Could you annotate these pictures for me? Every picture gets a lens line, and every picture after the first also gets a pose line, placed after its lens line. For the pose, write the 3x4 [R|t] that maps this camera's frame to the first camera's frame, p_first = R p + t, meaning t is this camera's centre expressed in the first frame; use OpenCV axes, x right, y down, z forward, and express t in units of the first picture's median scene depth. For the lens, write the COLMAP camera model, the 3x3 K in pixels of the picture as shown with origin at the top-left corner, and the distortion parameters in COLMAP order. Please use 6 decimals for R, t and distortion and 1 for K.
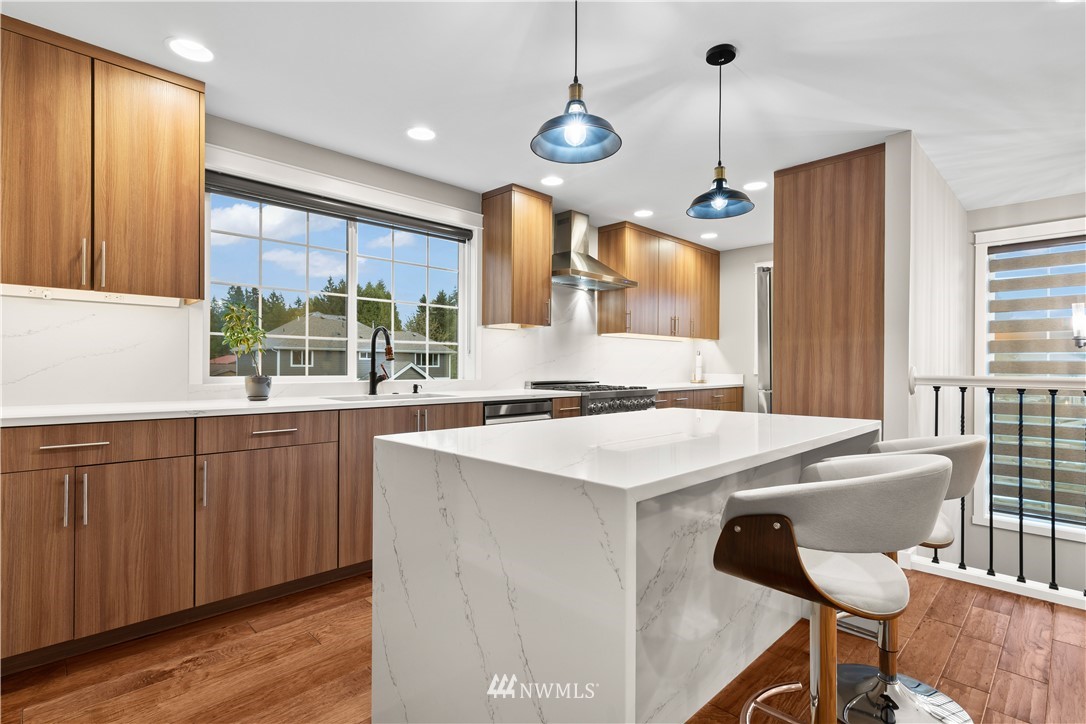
lens RADIAL K [[525.9, 0, 543.0], [0, 525.9, 362.0], [0, 0, 1]] dist [0.001601, 0.000005]
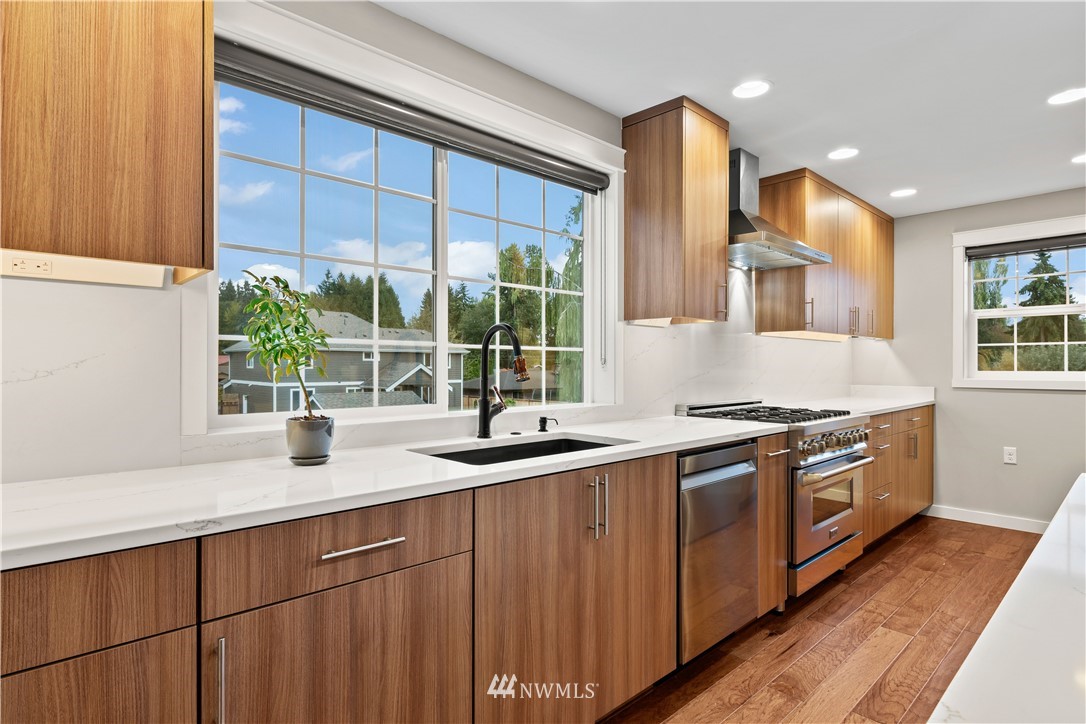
lens RADIAL K [[572.4, 0, 543.0], [0, 572.4, 362.0], [0, 0, 1]] dist [-0.003705, 0.000392]
pose [[0.999723, -0.003531, -0.023268, -0.292639], [0.003544, 0.999994, 0.000515, -0.028592], [0.023266, -0.000597, 0.999729, 0.428839]]
